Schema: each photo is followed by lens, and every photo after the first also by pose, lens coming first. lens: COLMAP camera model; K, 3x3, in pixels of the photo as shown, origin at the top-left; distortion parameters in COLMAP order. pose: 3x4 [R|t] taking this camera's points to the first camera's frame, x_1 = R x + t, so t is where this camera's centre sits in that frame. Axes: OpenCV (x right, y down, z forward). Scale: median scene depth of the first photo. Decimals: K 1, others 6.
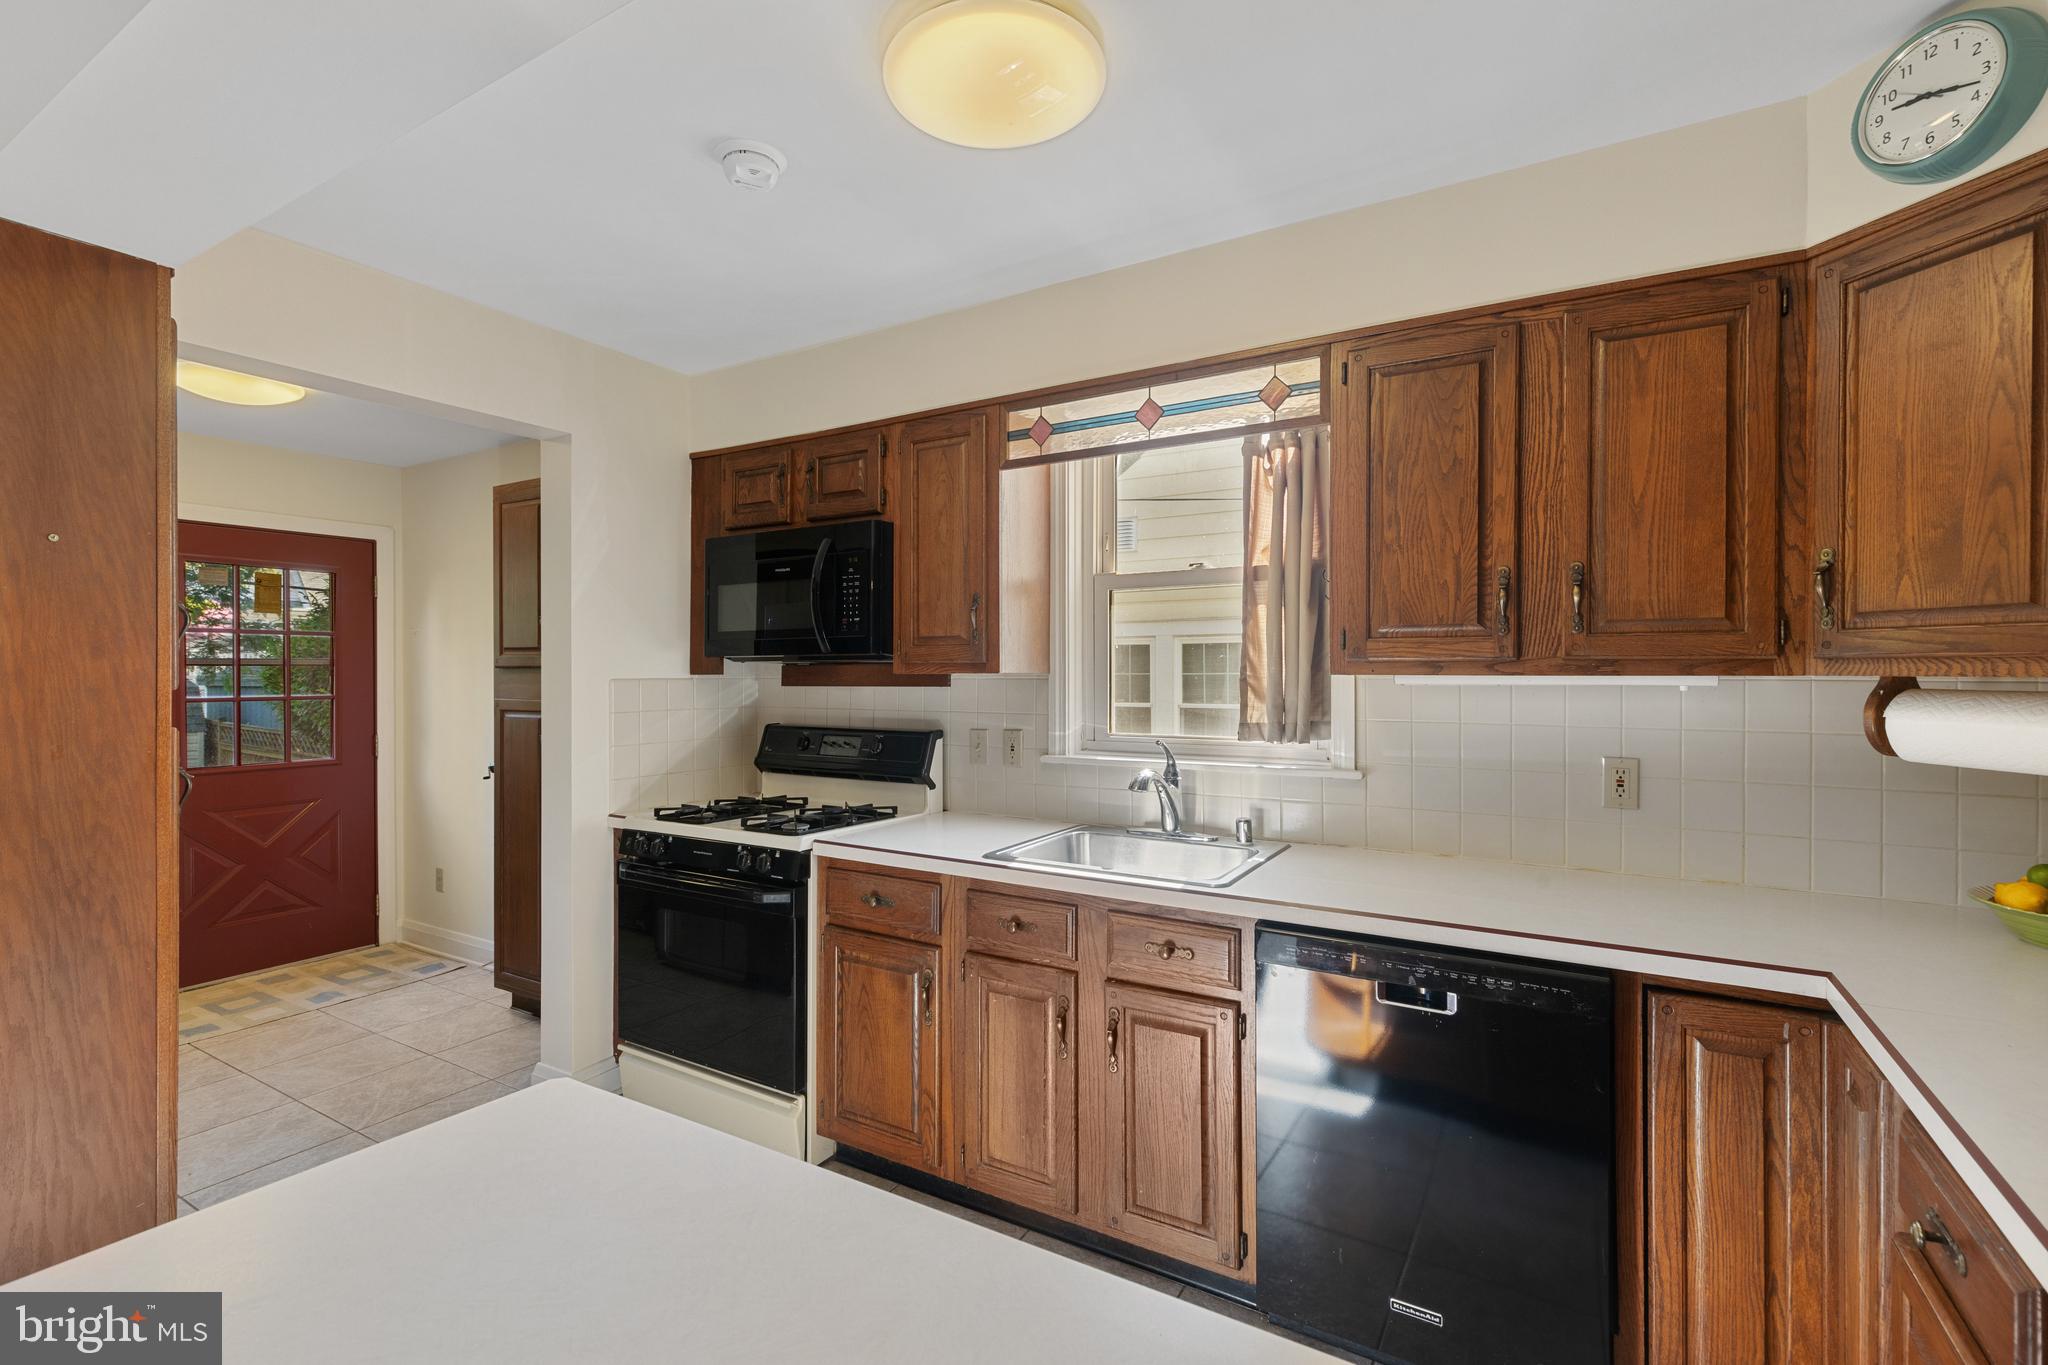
lens RADIAL K [[916.7, 0, 1029.9], [0, 916.7, 677.9], [0, 0, 1]] dist [0.003398, 0.000056]
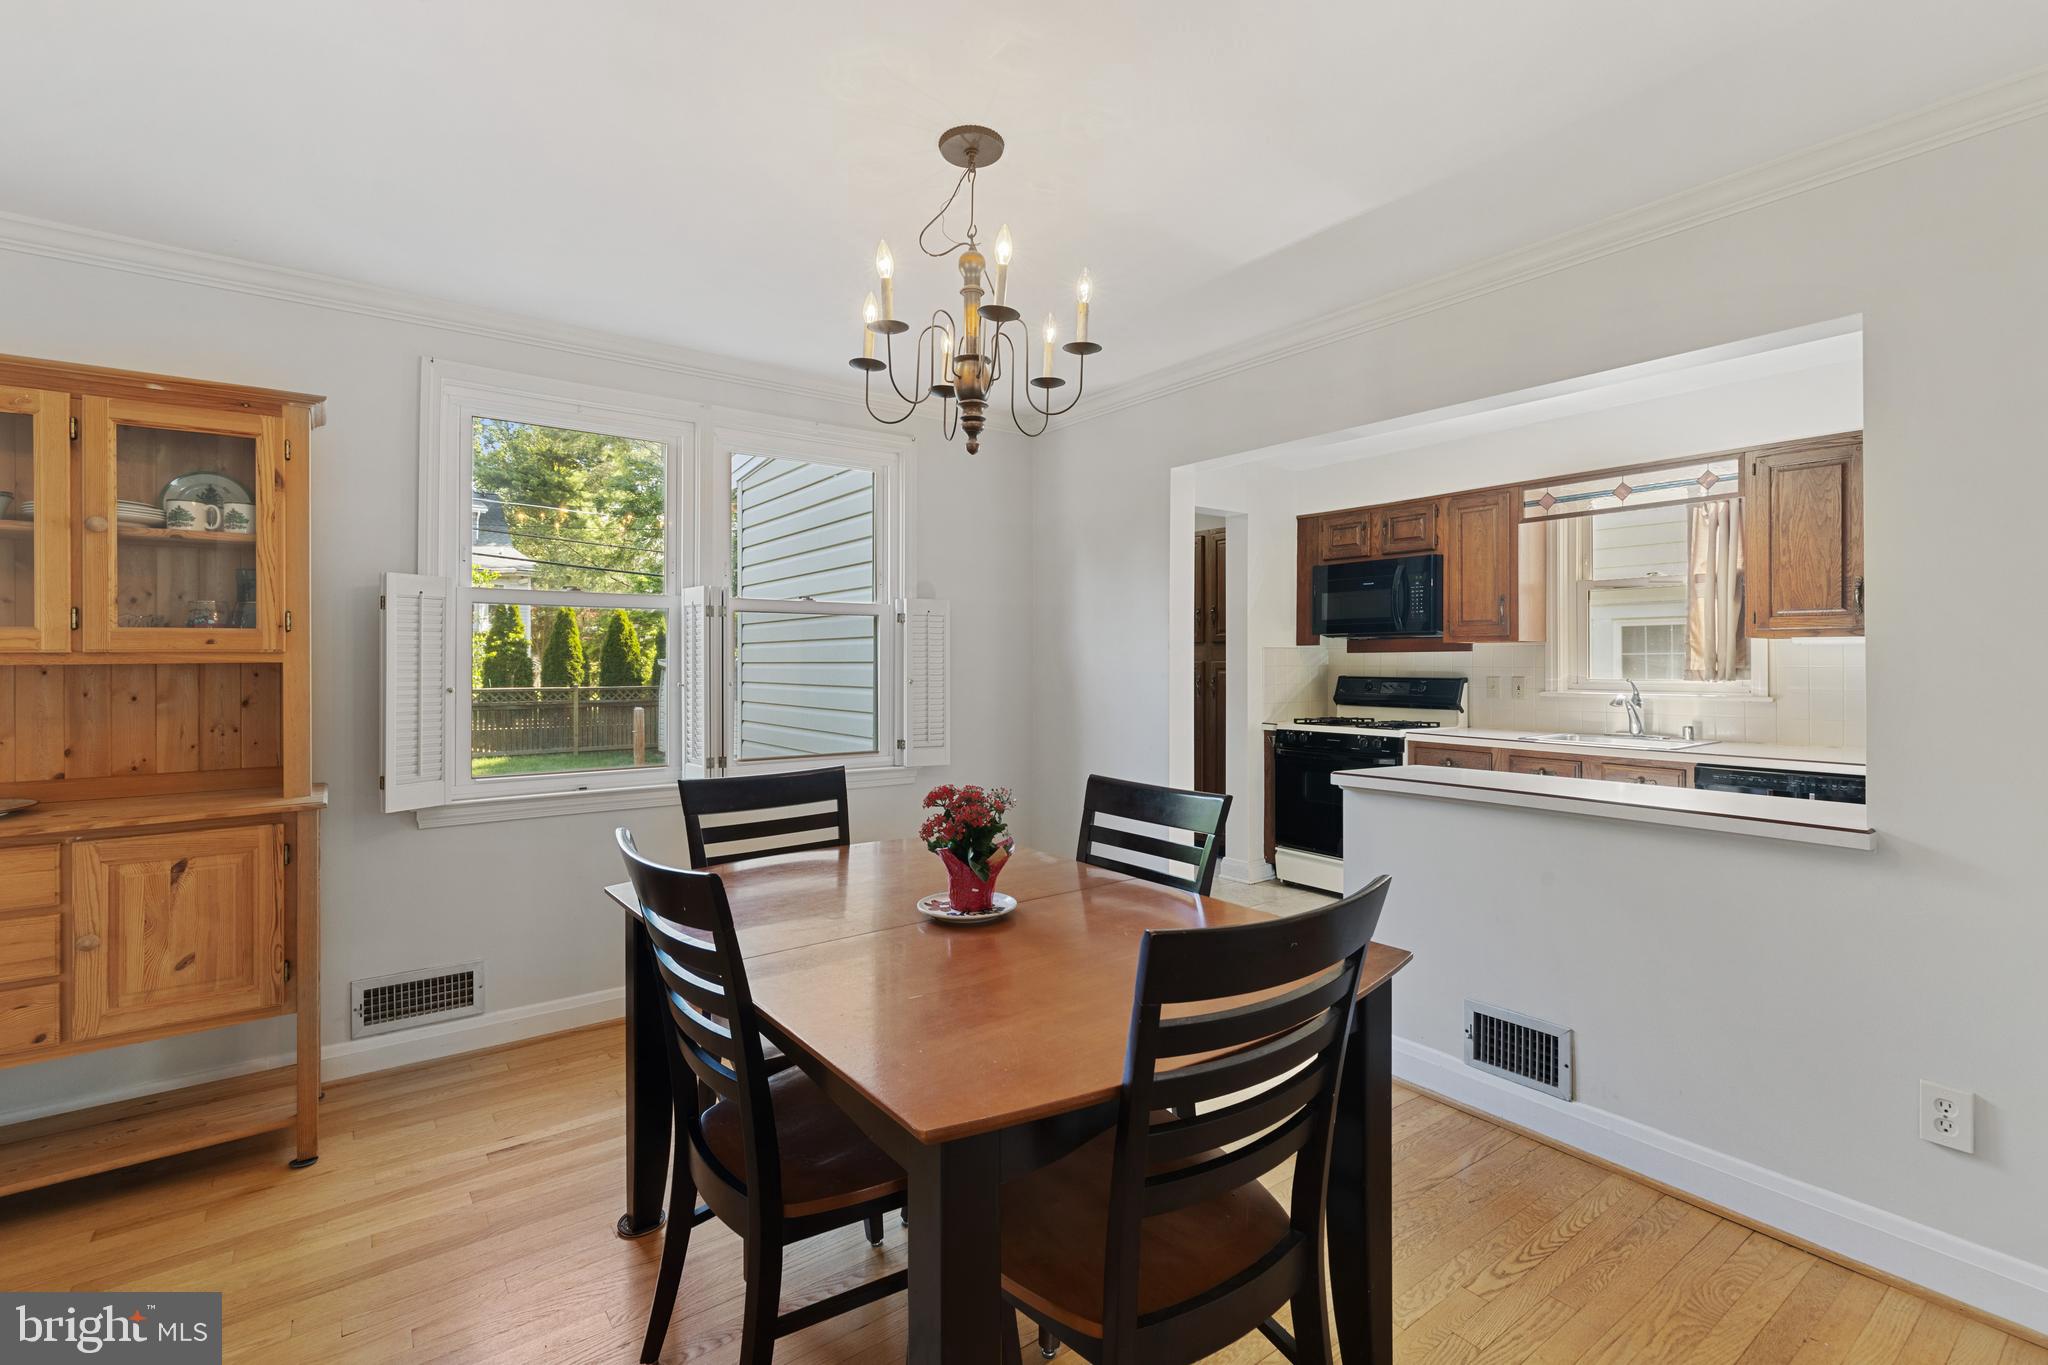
lens RADIAL K [[915.9, 0, 1018.3], [0, 915.9, 656.3], [0, 0, 1]] dist [0.001518, -0.007042]
pose [[0.919397, -0.000289, -0.393331, -0.212272], [-0.004364, 0.999931, -0.010934, 0.044972], [0.393307, 0.011769, 0.919332, -0.922544]]
